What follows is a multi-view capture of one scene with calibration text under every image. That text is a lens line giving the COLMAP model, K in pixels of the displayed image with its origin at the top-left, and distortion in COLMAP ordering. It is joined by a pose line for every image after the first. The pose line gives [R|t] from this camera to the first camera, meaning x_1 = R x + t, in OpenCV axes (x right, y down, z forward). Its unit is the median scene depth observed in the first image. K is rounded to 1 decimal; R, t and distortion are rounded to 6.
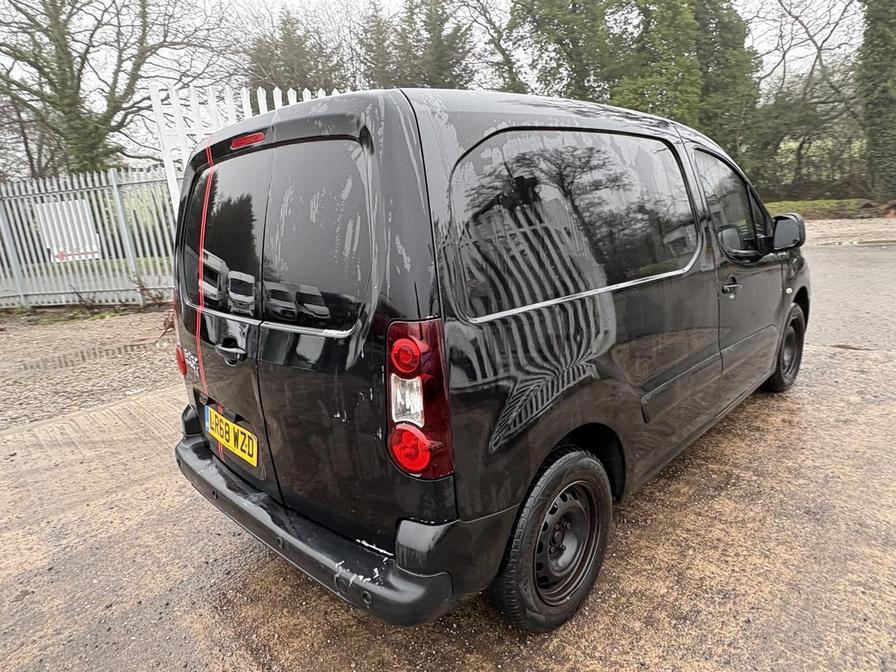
lens RADIAL K [[556.8, 0, 449.8], [0, 556.8, 328.2], [0, 0, 1]] dist [0.003052, -0.001099]
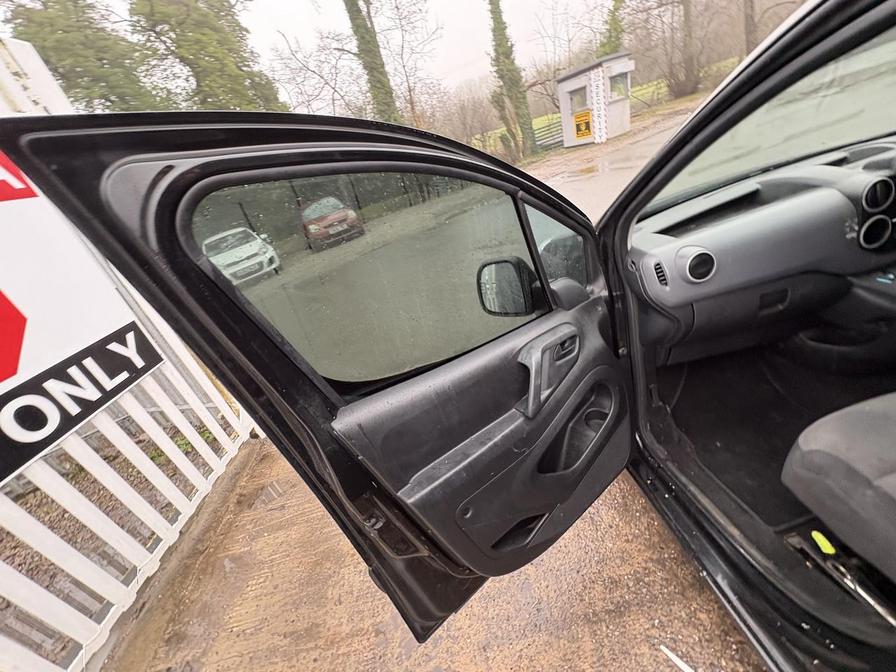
lens RADIAL K [[356.1, 0, 446.2], [0, 356.1, 333.5], [0, 0, 1]] dist [0.001622, -0.000772]
pose [[0.619152, -0.446089, 0.646263, -0.019863], [0.405505, 0.886388, 0.223344, -0.046995], [-0.672471, 0.123779, 0.729700, 0.191123]]
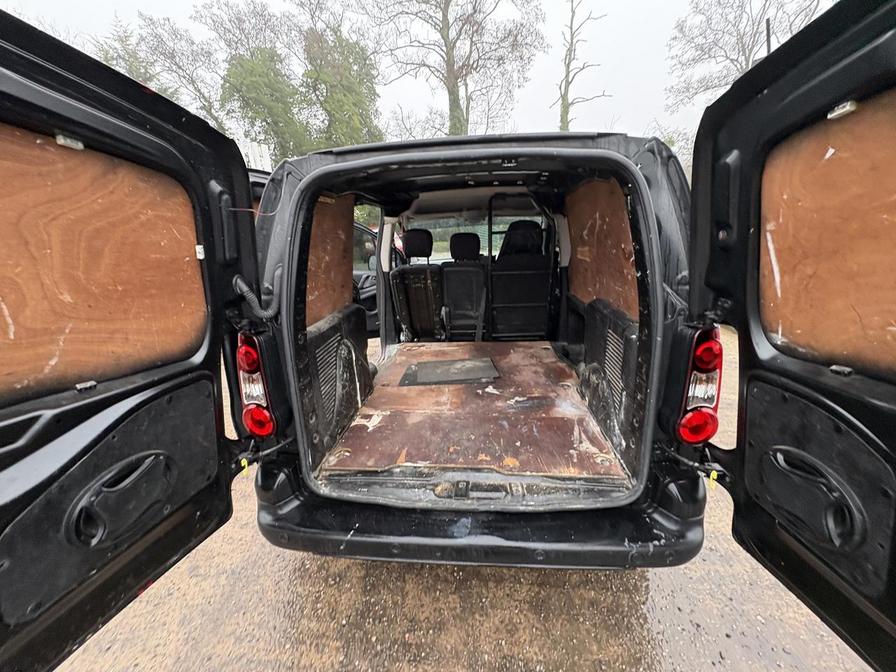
lens RADIAL K [[356.1, 0, 448.9], [0, 356.1, 332.2], [0, 0, 1]] dist [0.001622, -0.000772]
pose [[0.772162, -0.142034, 0.619348, -0.069017], [0.124297, 0.989630, 0.071985, -0.008993], [-0.623150, 0.021399, 0.781809, 0.049287]]
